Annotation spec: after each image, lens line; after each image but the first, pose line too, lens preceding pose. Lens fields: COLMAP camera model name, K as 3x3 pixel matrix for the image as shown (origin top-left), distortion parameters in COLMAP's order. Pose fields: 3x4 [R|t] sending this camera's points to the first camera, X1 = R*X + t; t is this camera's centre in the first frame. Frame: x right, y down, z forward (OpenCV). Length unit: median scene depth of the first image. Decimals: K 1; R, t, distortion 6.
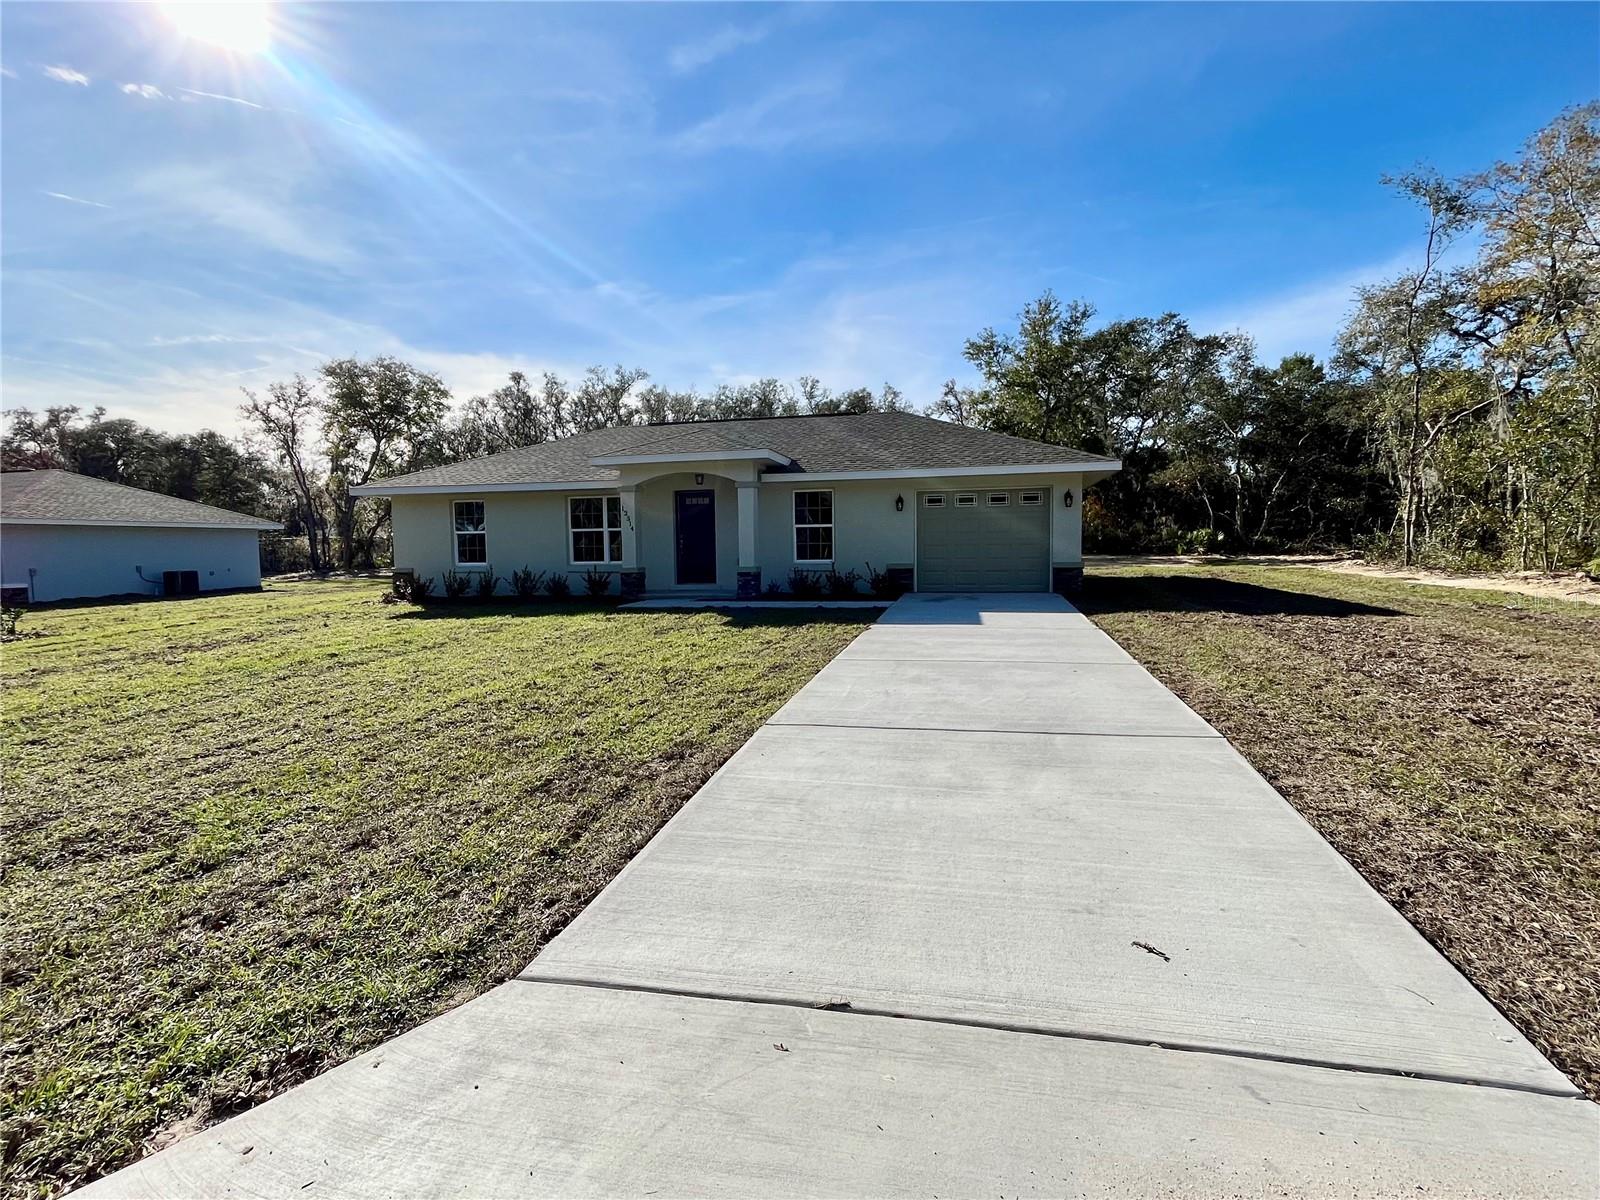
lens RADIAL K [[749.7, 0, 805.6], [0, 749.7, 590.6], [0, 0, 1]] dist [0.001648, -0.000419]
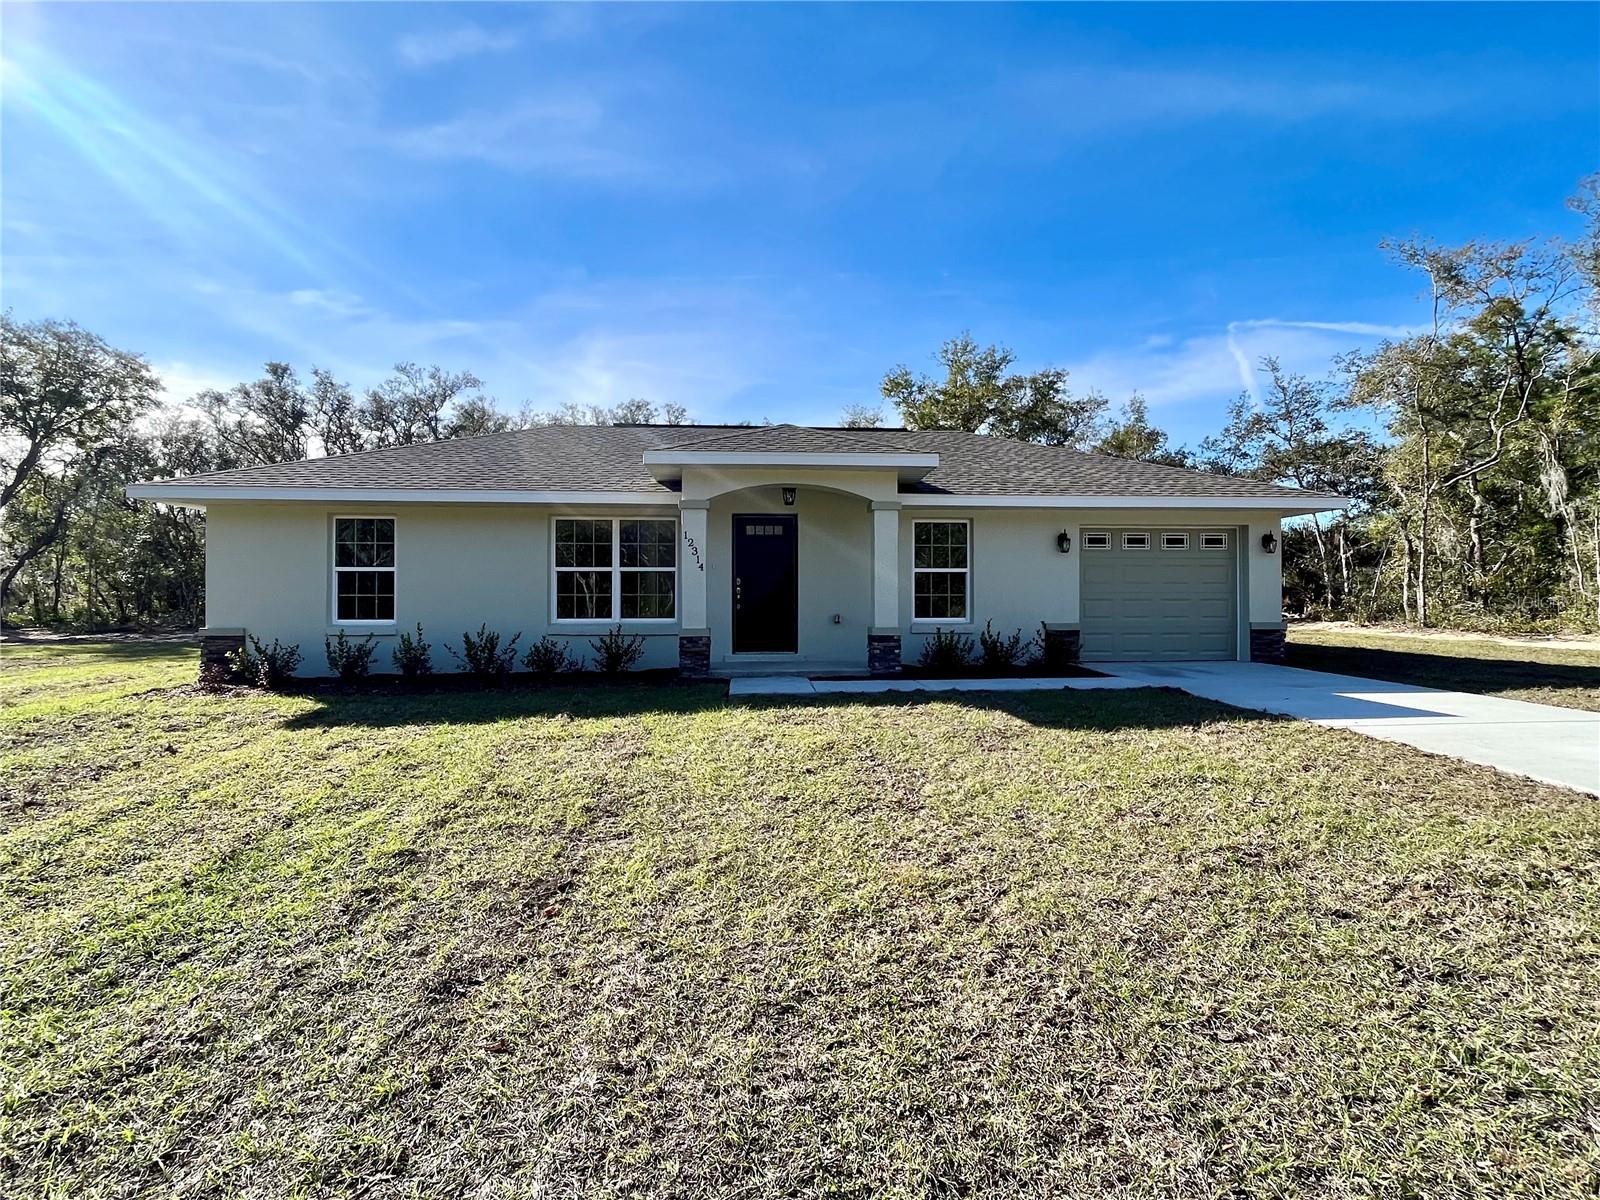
lens RADIAL K [[811.9, 0, 801.0], [0, 811.9, 608.2], [0, 0, 1]] dist [-0.004544, 0.001840]
pose [[0.953390, 0.009893, 0.301578, -0.131356], [0.009437, 0.997996, -0.062571, -0.001210], [-0.301593, 0.062501, 0.951386, 0.115476]]
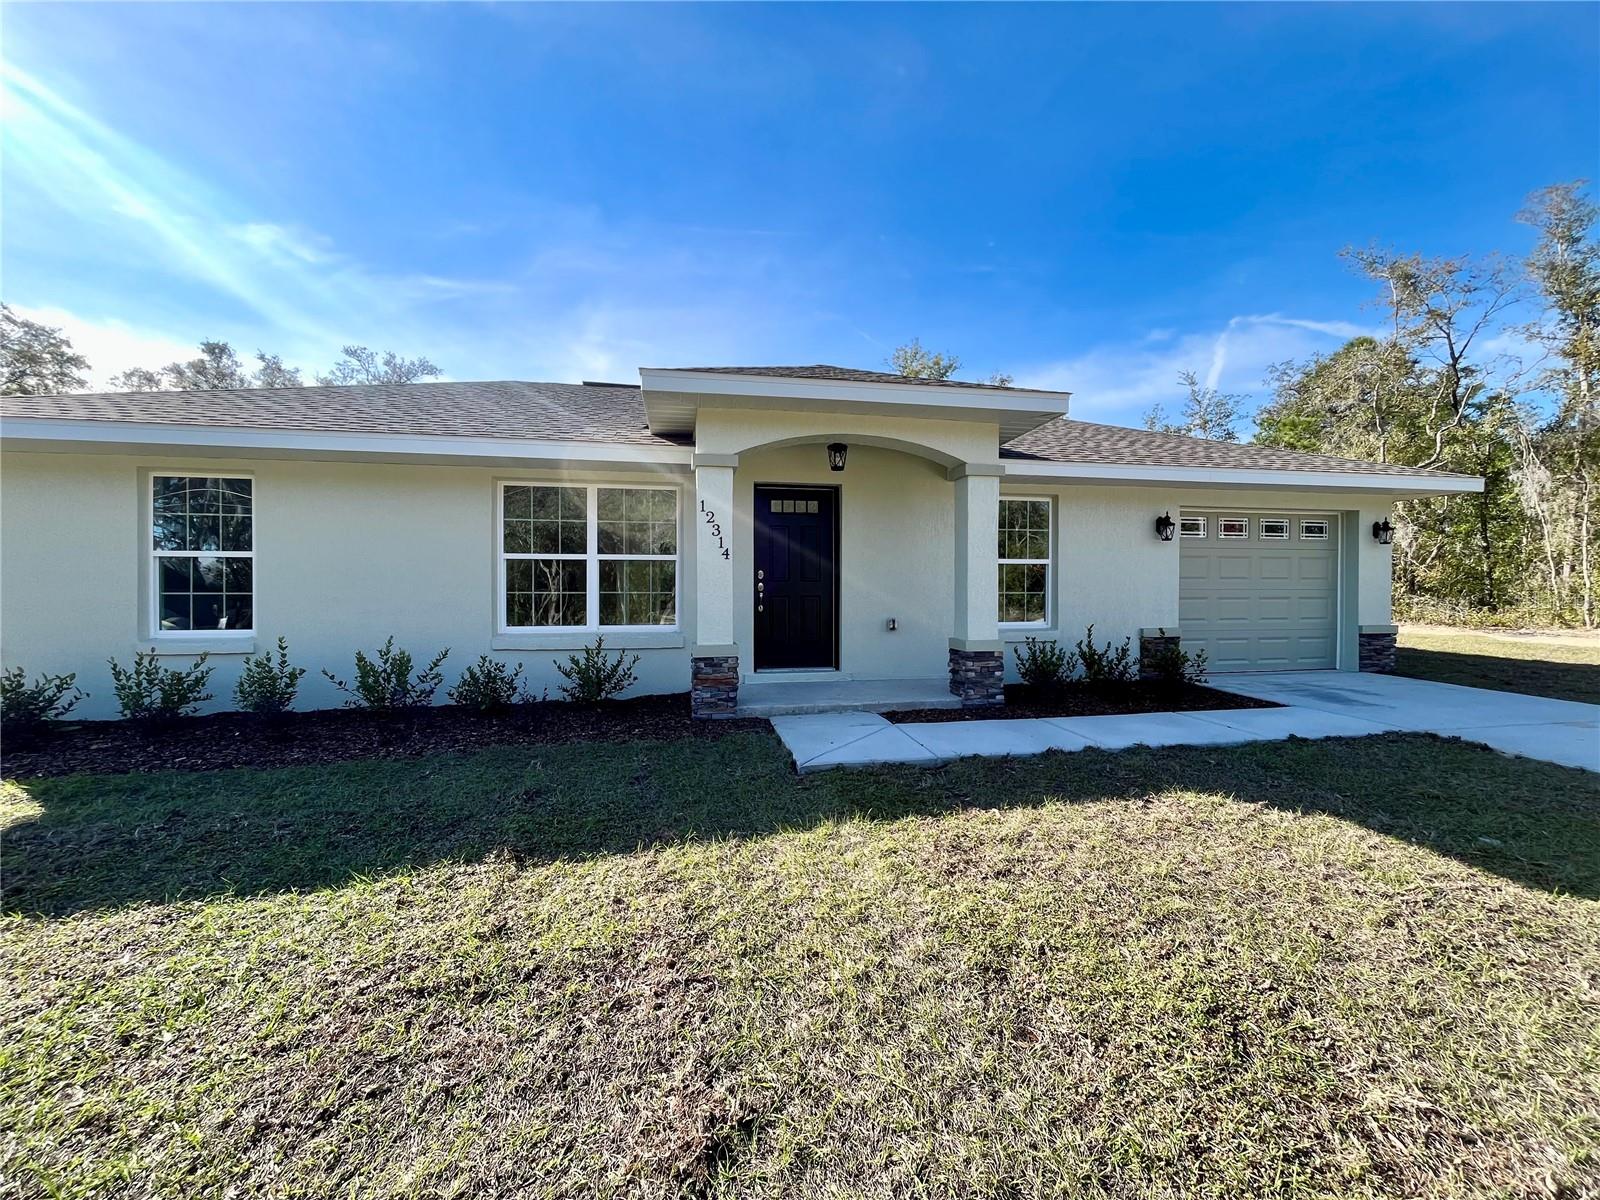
lens RADIAL K [[644.0, 0, 797.7], [0, 644.0, 596.3], [0, 0, 1]] dist [-0.002513, 0.000158]
pose [[0.914177, 0.008994, 0.405214, -0.125816], [0.015155, 0.998296, -0.056346, -0.013454], [-0.405031, 0.057651, 0.912484, 0.236915]]
